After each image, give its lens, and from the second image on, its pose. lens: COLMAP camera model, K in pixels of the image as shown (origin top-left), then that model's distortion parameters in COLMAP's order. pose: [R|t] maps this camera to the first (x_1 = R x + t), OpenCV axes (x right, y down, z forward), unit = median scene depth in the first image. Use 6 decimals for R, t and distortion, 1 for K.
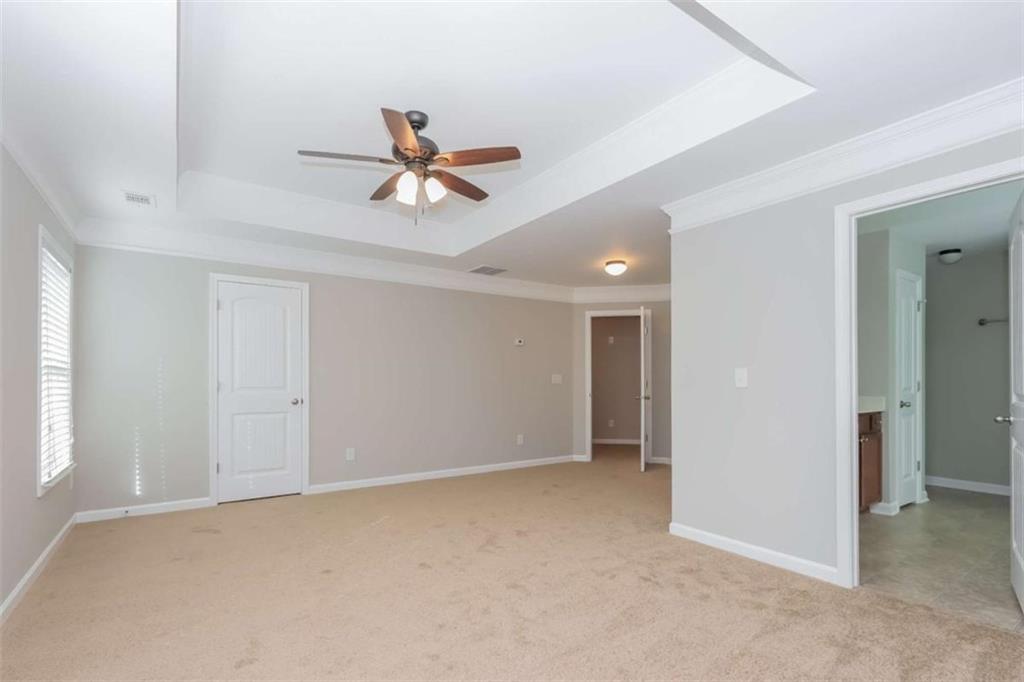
lens RADIAL K [[479.6, 0, 514.2], [0, 479.6, 379.2], [0, 0, 1]] dist [0.001965, 0.000616]
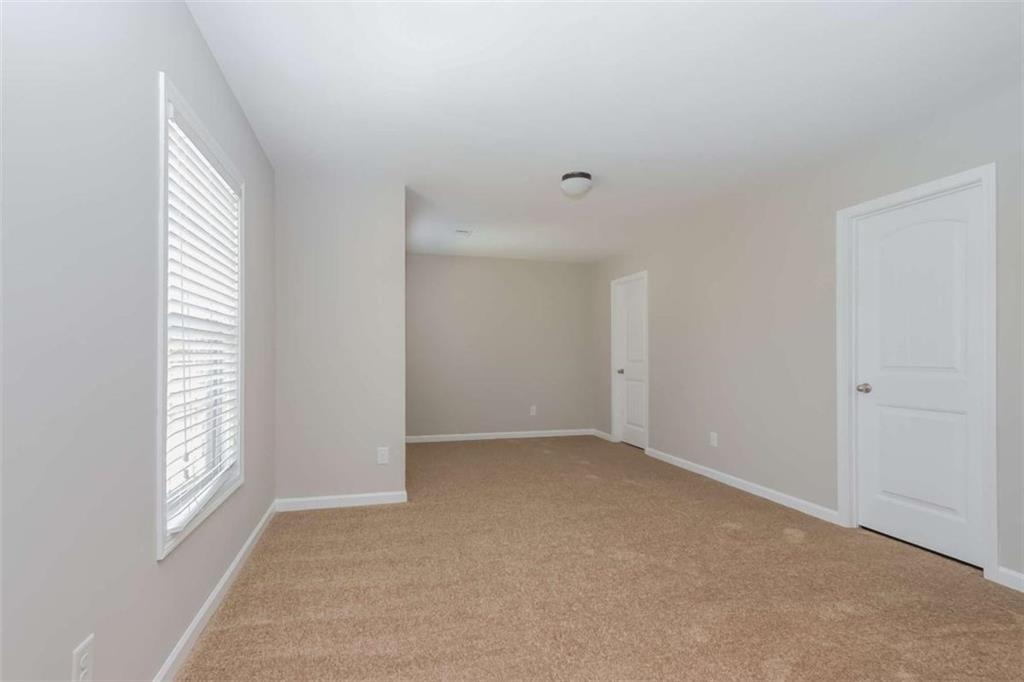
lens RADIAL K [[488.5, 0, 509.8], [0, 488.5, 352.7], [0, 0, 1]] dist [0.000021, 0.000042]
pose [[0.944268, 0.000919, -0.329176, -0.172950], [-0.000873, 1.000000, 0.000287, 0.001202], [0.329176, 0.000016, 0.944269, 0.247739]]
